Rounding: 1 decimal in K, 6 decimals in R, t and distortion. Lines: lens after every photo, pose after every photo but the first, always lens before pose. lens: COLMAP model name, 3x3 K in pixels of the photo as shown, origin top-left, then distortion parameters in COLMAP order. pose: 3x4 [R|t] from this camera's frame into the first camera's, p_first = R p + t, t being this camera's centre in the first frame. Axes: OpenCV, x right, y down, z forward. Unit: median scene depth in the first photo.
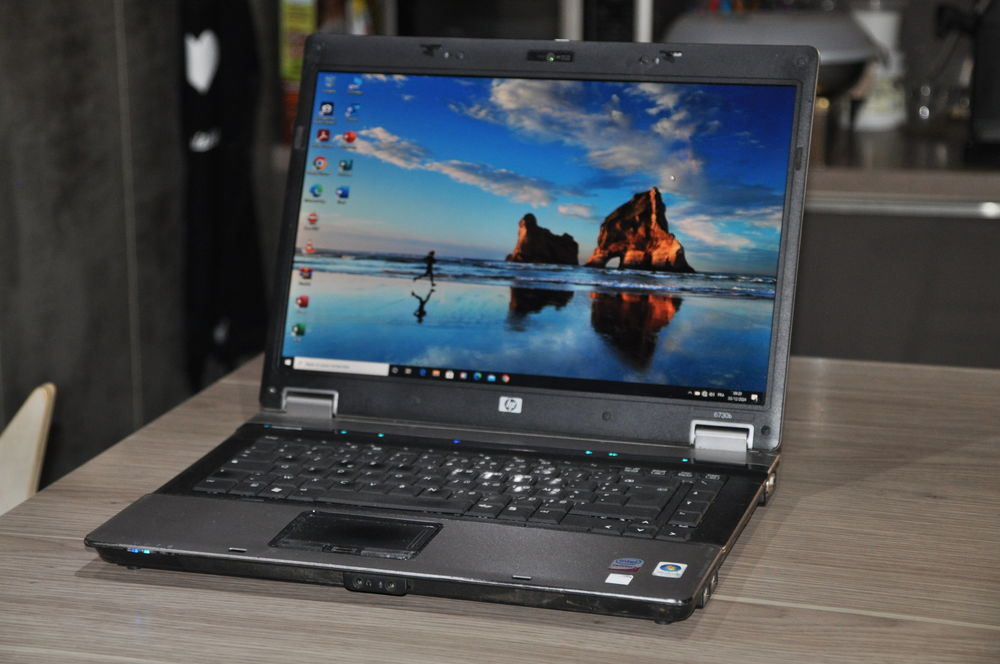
lens RADIAL K [[2265.5, 0, 500.0], [0, 2265.5, 332.0], [0, 0, 1]] dist [0.348862, -0.213503]
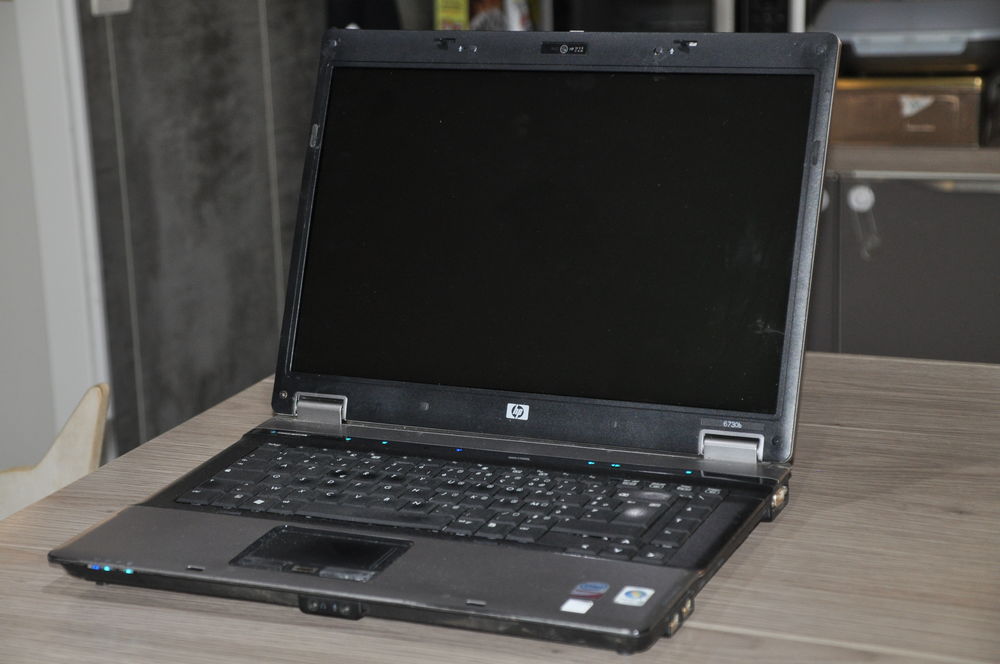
lens RADIAL K [[2143.9, 0, 500.0], [0, 2143.9, 332.0], [0, 0, 1]] dist [0.281702, 0.200389]
pose [[0.993075, -0.001753, -0.117469, 0.109141], [0.003427, 0.999895, 0.014051, -0.015216], [0.117432, -0.014356, 0.992977, 0.098540]]
